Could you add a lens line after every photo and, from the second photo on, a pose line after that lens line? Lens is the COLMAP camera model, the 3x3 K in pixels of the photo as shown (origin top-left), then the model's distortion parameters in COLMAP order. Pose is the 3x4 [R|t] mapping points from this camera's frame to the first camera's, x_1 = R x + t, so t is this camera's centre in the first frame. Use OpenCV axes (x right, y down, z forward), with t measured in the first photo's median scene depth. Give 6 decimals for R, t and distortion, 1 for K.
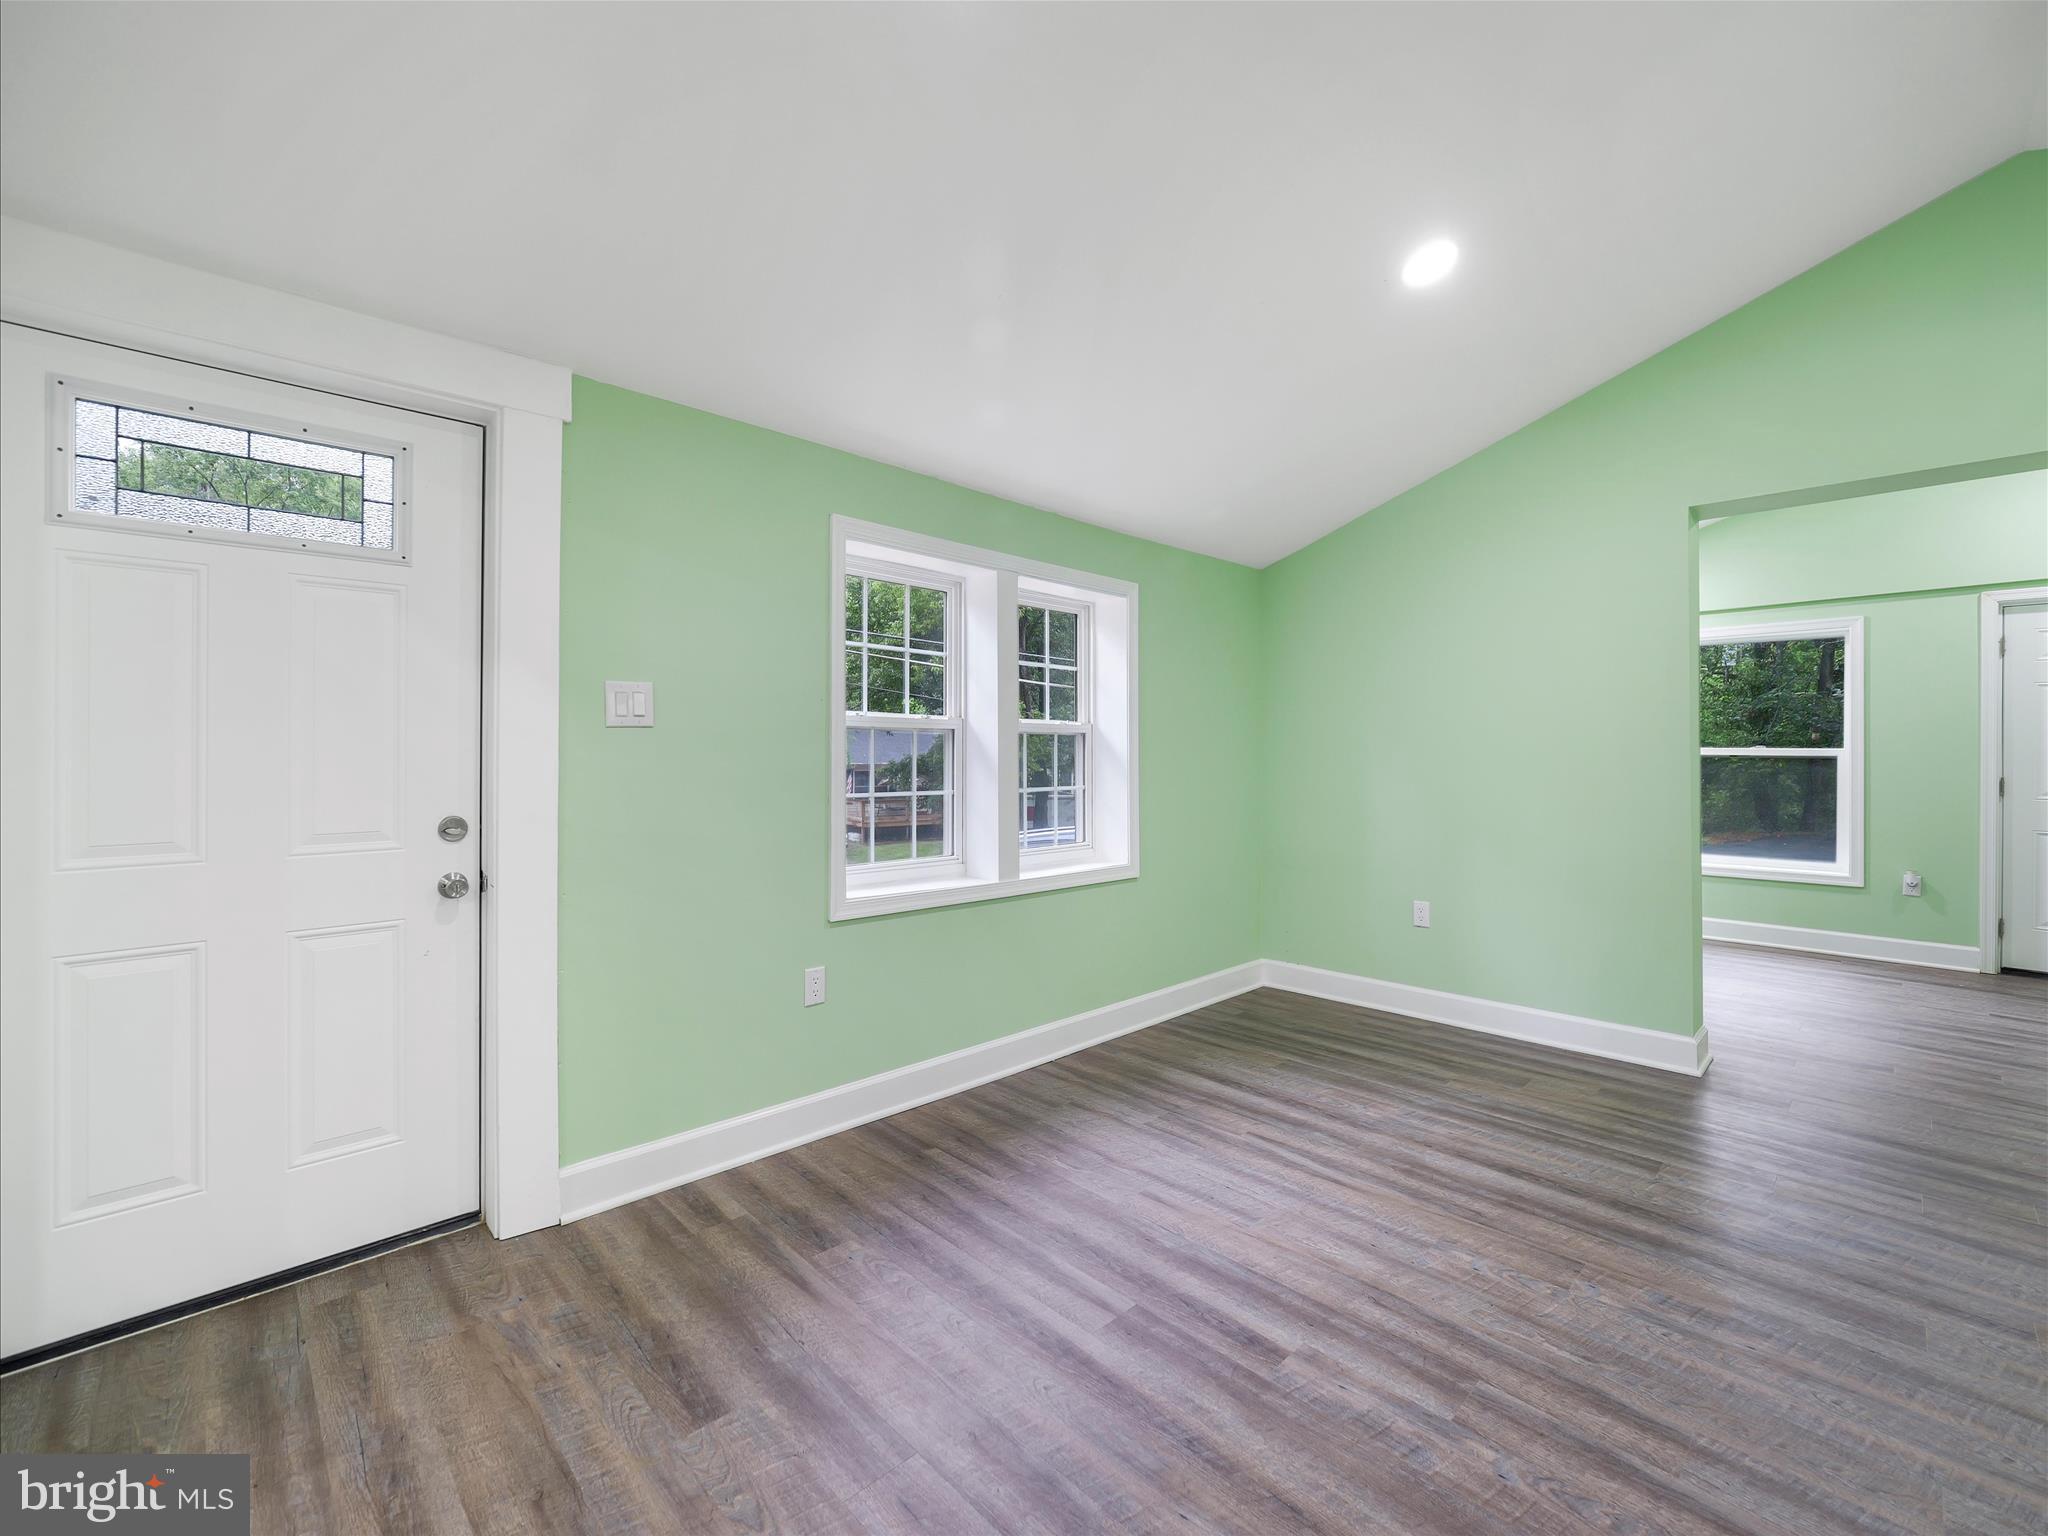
lens RADIAL K [[874.4, 0, 1010.7], [0, 874.4, 754.1], [0, 0, 1]] dist [-0.002422, -0.000924]
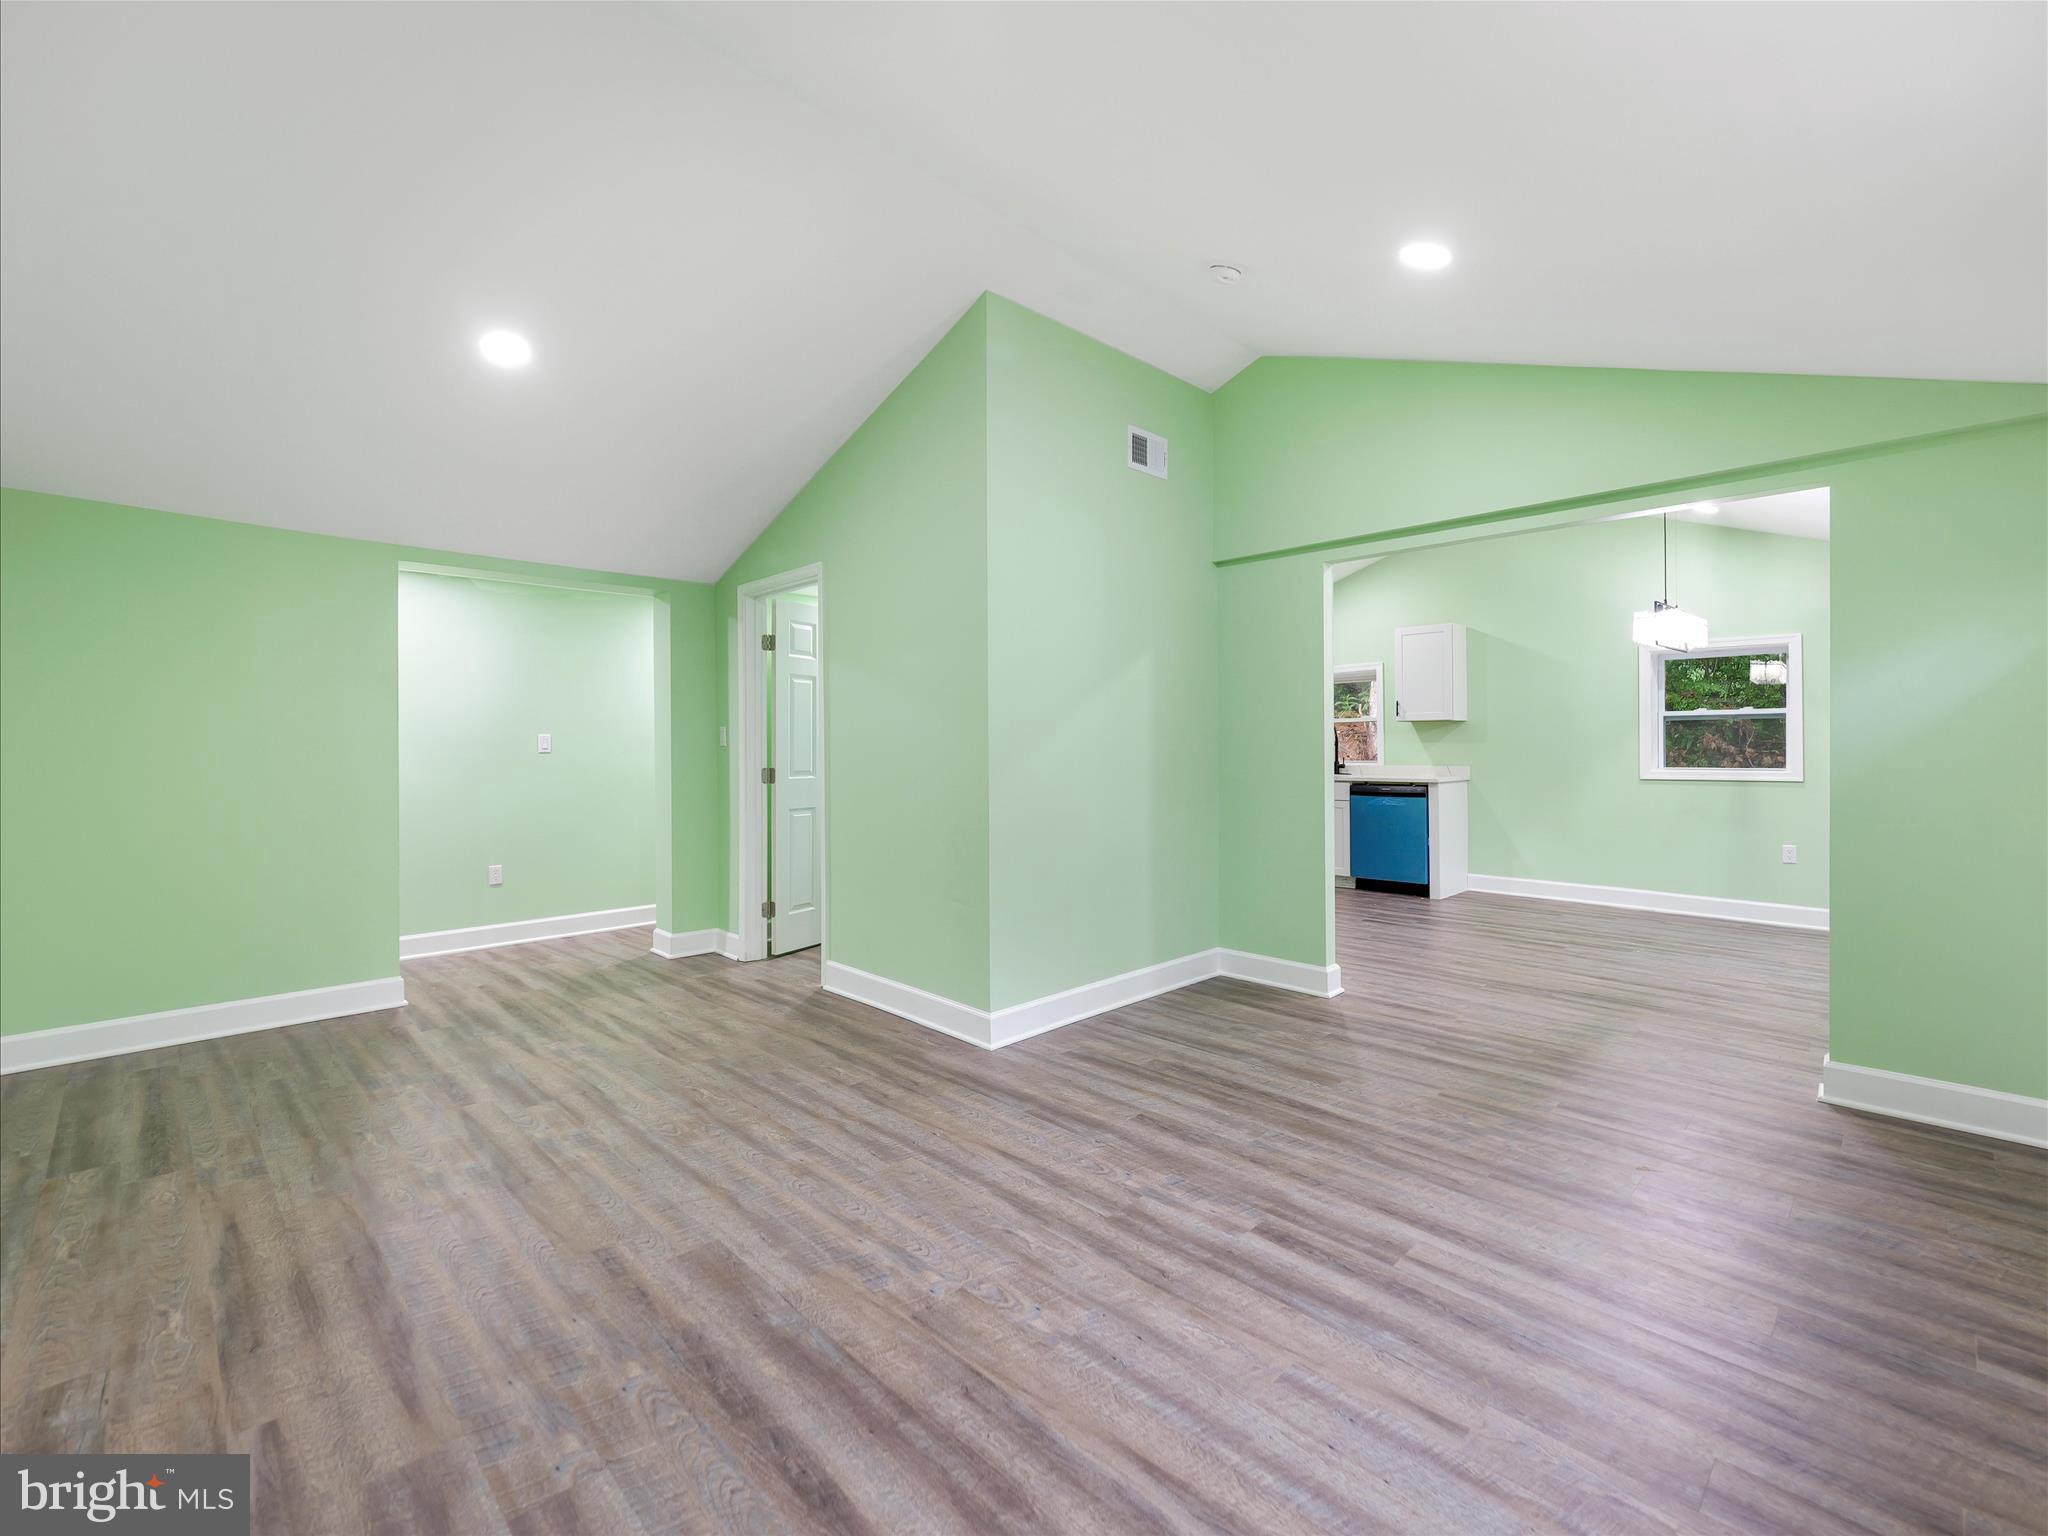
lens RADIAL K [[874.4, 0, 1010.7], [0, 874.4, 754.1], [0, 0, 1]] dist [-0.002422, -0.000924]
pose [[-0.999986, -0.002083, 0.004874, 0.538053], [-0.001996, 0.999840, 0.017775, -0.002676], [-0.004911, 0.017765, -0.999830, 1.828804]]
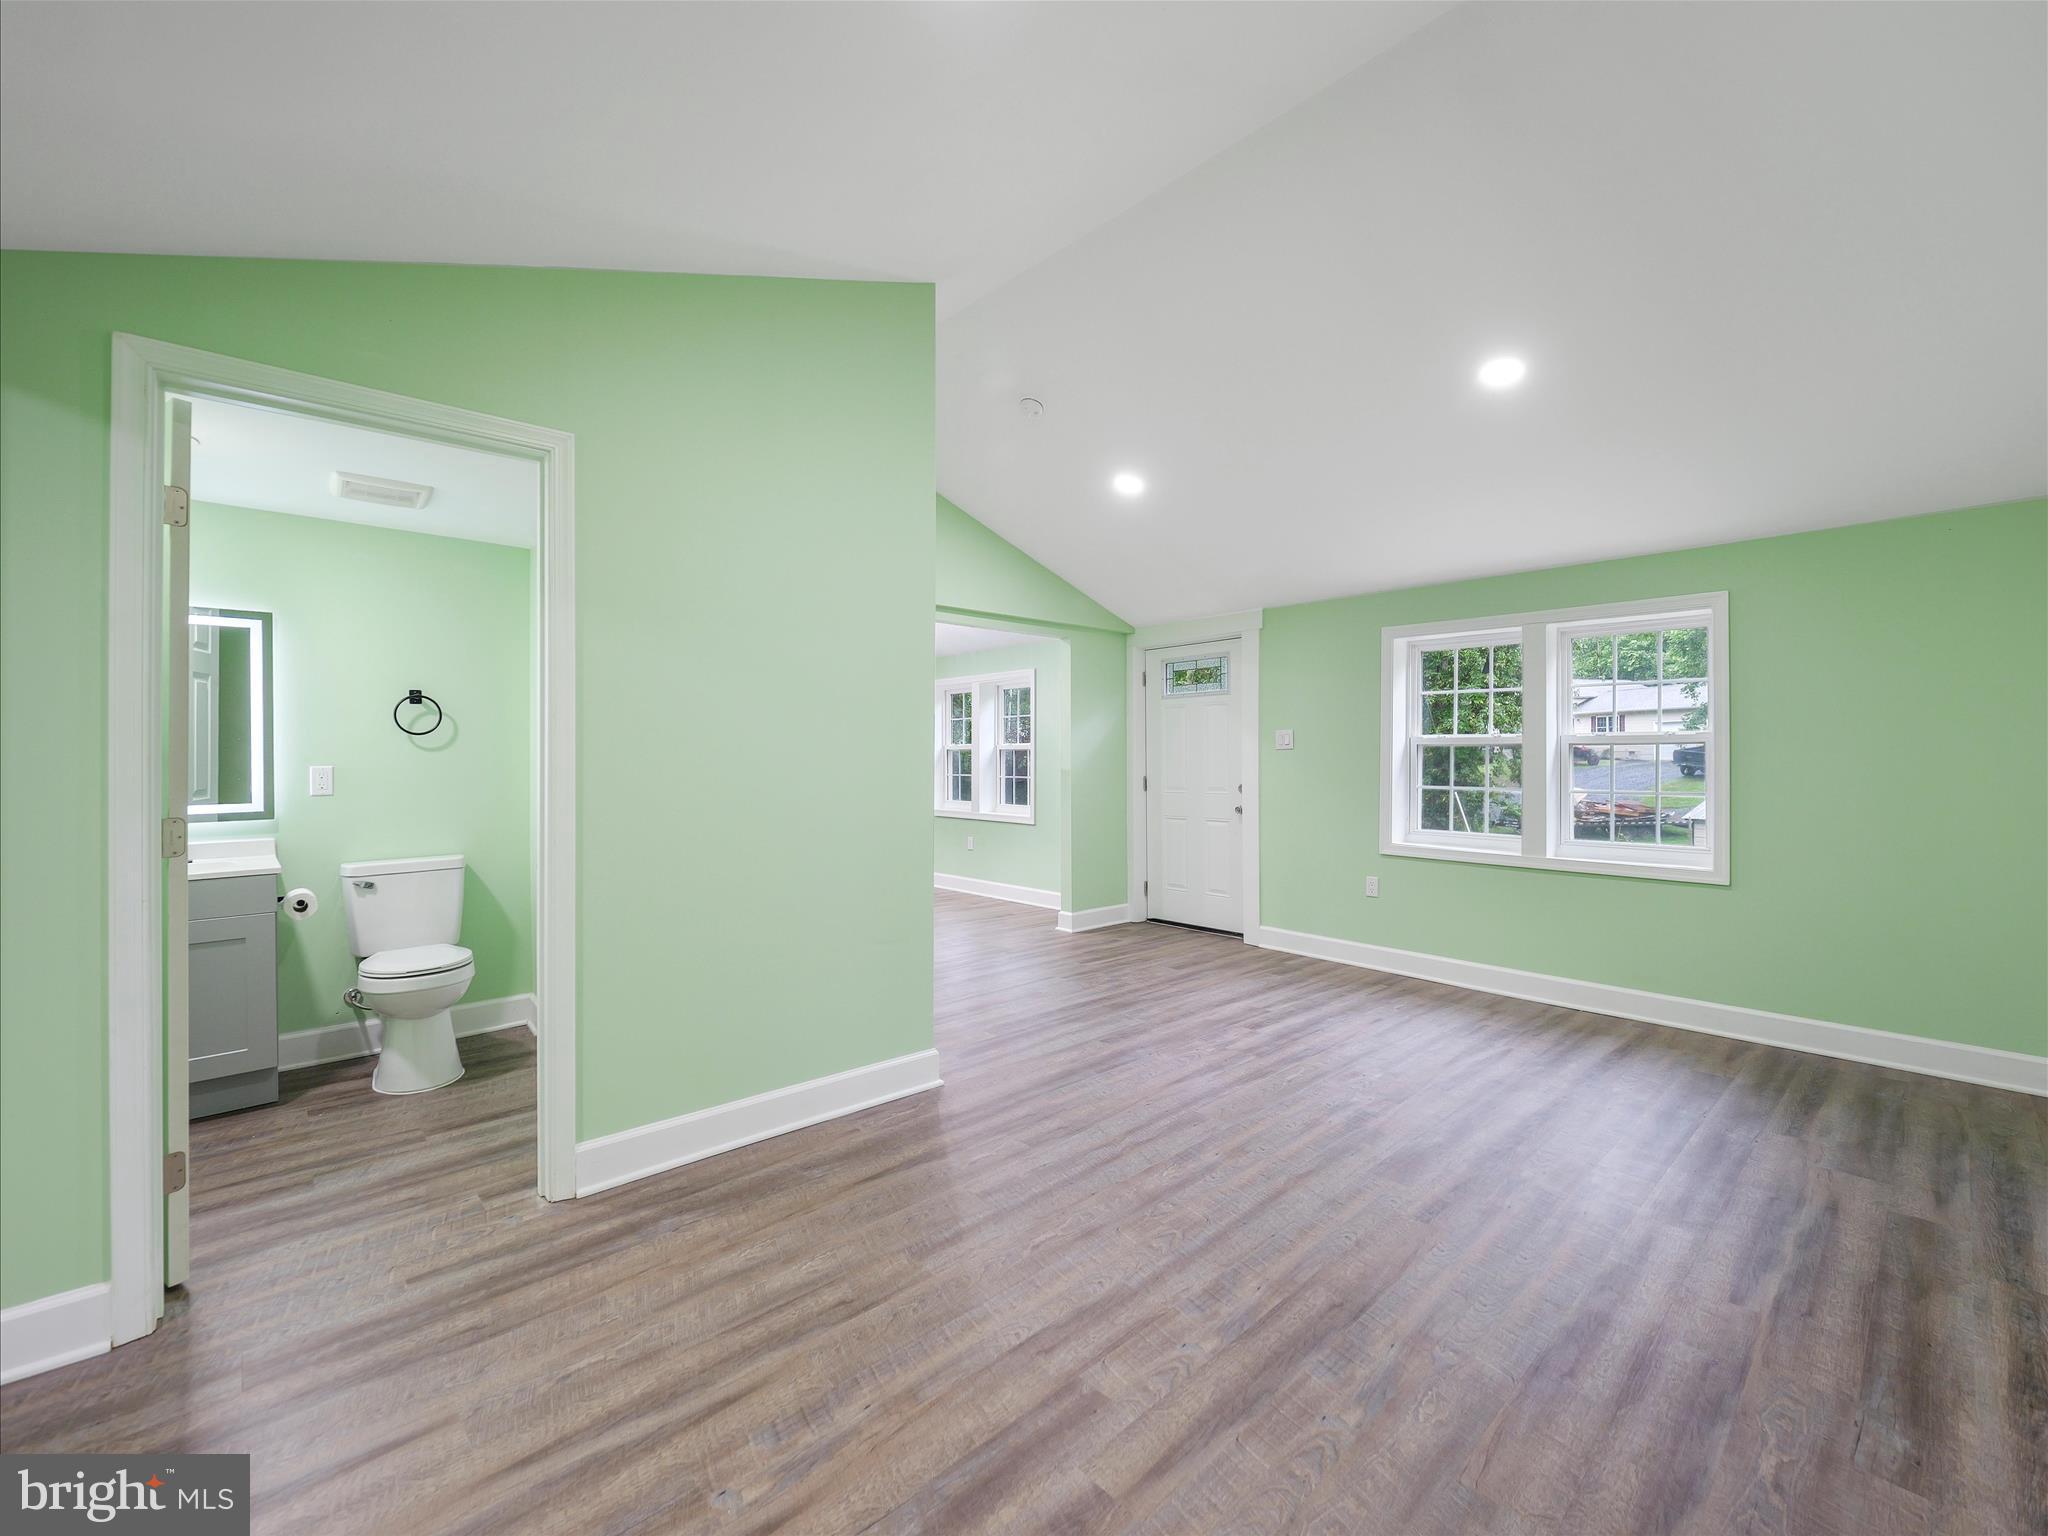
lens RADIAL K [[874.4, 0, 1010.7], [0, 874.4, 754.1], [0, 0, 1]] dist [-0.002422, -0.000924]
pose [[-0.038191, -0.012864, -0.999188, 2.107803], [-0.009630, 0.999875, -0.012505, 0.019878], [0.999224, 0.009144, -0.038310, 0.385111]]
